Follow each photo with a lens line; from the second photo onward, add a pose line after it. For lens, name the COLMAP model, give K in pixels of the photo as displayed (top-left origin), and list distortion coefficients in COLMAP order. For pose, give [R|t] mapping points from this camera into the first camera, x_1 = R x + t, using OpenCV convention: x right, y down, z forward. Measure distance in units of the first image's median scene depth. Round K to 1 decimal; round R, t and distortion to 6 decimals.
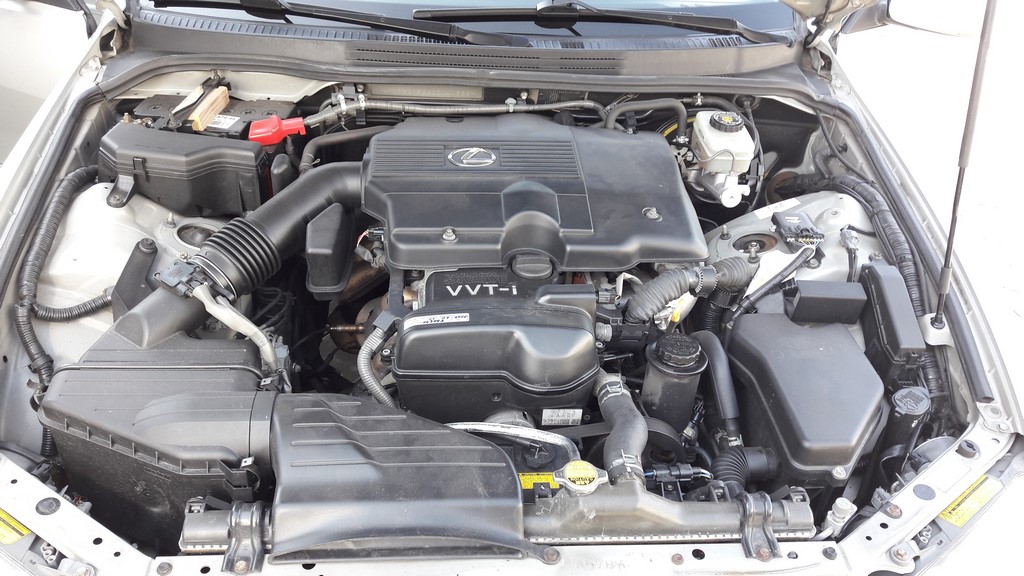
lens RADIAL K [[832.4, 0, 512.0], [0, 832.4, 288.0], [0, 0, 1]] dist [0.124113, -0.327800]
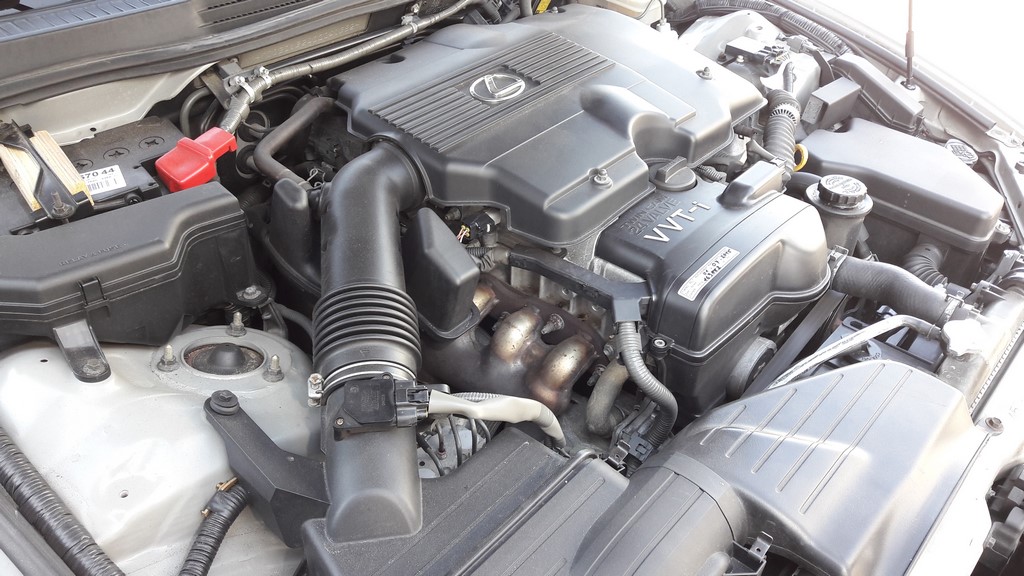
lens RADIAL K [[832.4, 0, 512.0], [0, 832.4, 288.0], [0, 0, 1]] dist [0.124113, -0.327800]
pose [[0.714434, -0.451744, 0.534332, -0.481875], [0.406699, 0.889511, 0.208244, -0.136391], [-0.569368, 0.068536, 0.819221, 0.364983]]
